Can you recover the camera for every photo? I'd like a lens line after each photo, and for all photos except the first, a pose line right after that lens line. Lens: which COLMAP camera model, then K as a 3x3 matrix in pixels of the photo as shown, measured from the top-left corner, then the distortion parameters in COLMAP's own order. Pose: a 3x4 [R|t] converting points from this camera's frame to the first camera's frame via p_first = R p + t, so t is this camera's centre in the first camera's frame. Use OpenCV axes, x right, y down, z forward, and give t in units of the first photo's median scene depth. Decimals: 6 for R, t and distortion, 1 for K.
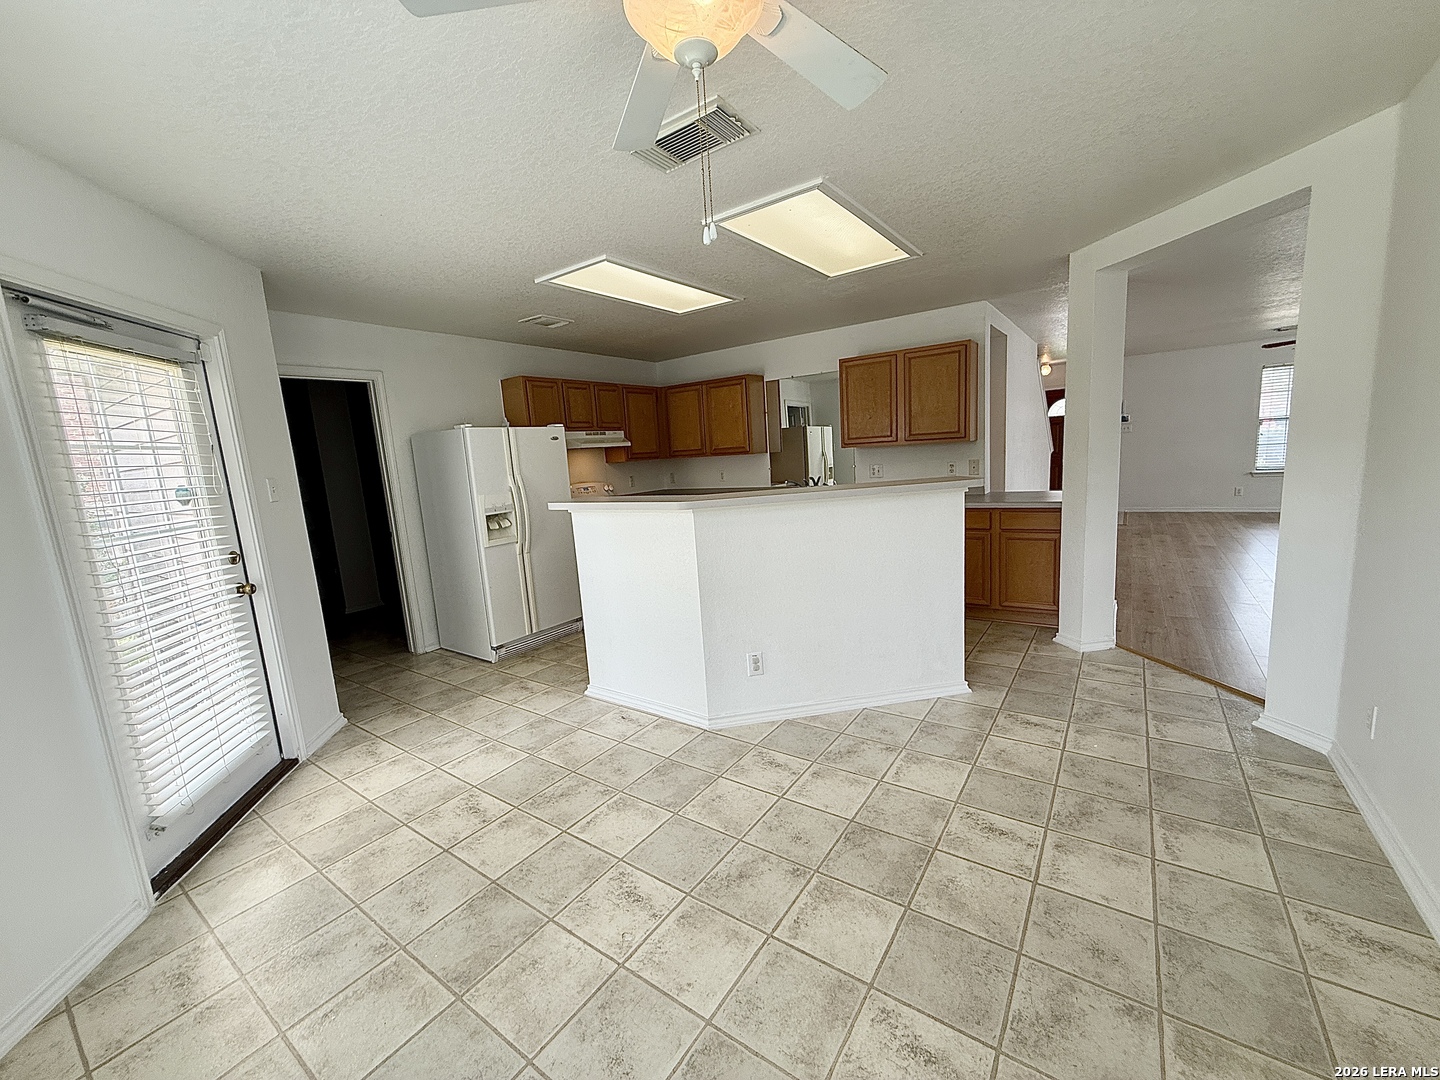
lens RADIAL K [[563.0, 0, 724.8], [0, 563.0, 571.4], [0, 0, 1]] dist [0.000289, 0.000356]
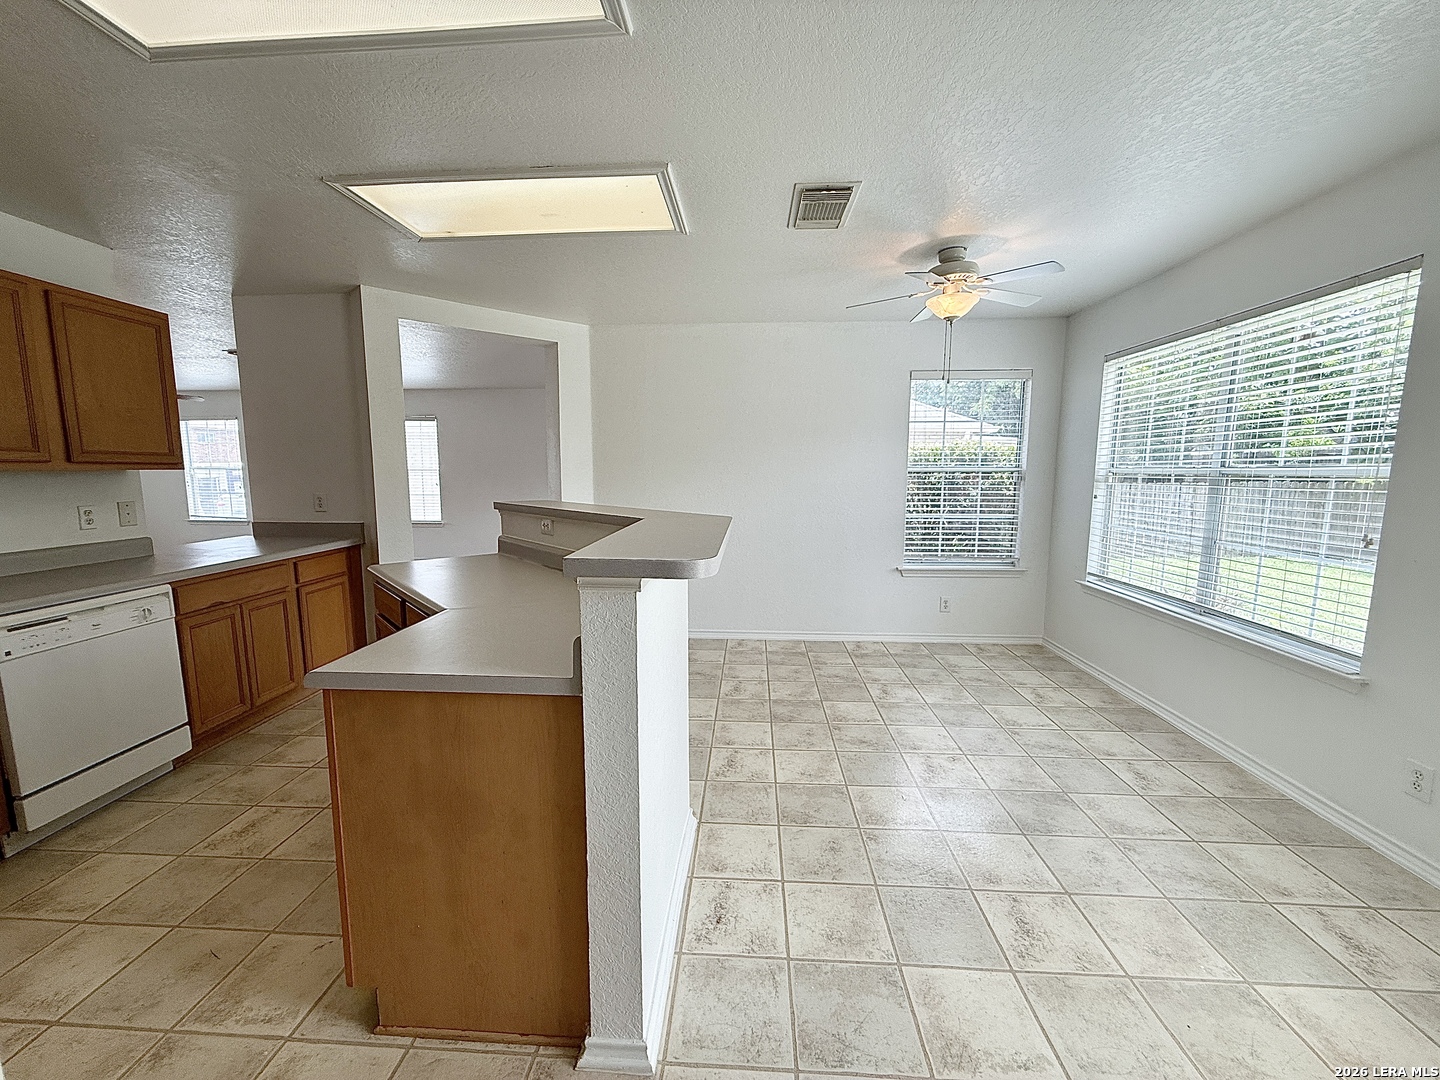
lens RADIAL K [[585.7, 0, 713.6], [0, 585.7, 539.8], [0, 0, 1]] dist [0.000860, 0.000525]
pose [[-0.515442, -0.040244, 0.855979, -0.874347], [0.210270, 0.962418, 0.171866, -0.263819], [-0.830726, 0.268574, -0.487609, 1.584011]]
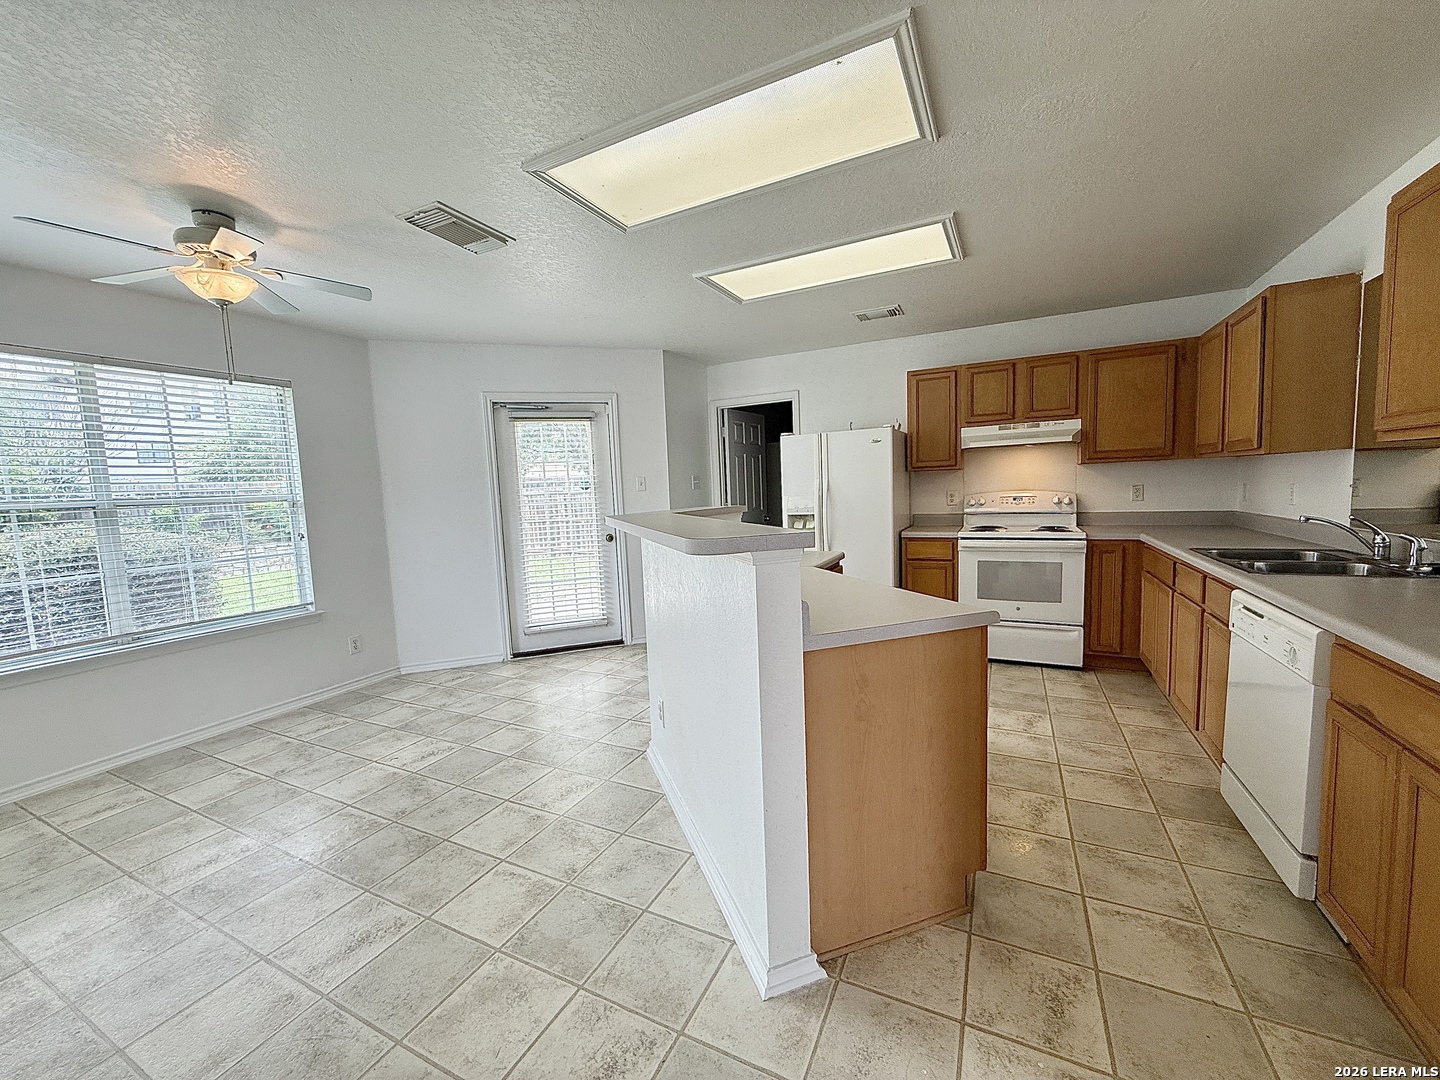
lens RADIAL K [[576.0, 0, 712.3], [0, 576.0, 551.6], [0, 0, 1]] dist [0.000607, 0.000219]
pose [[0.144117, 0.167469, -0.975287, 1.122123], [-0.173552, 0.974577, 0.141702, -0.269555], [0.974223, 0.148841, 0.169517, 1.117834]]
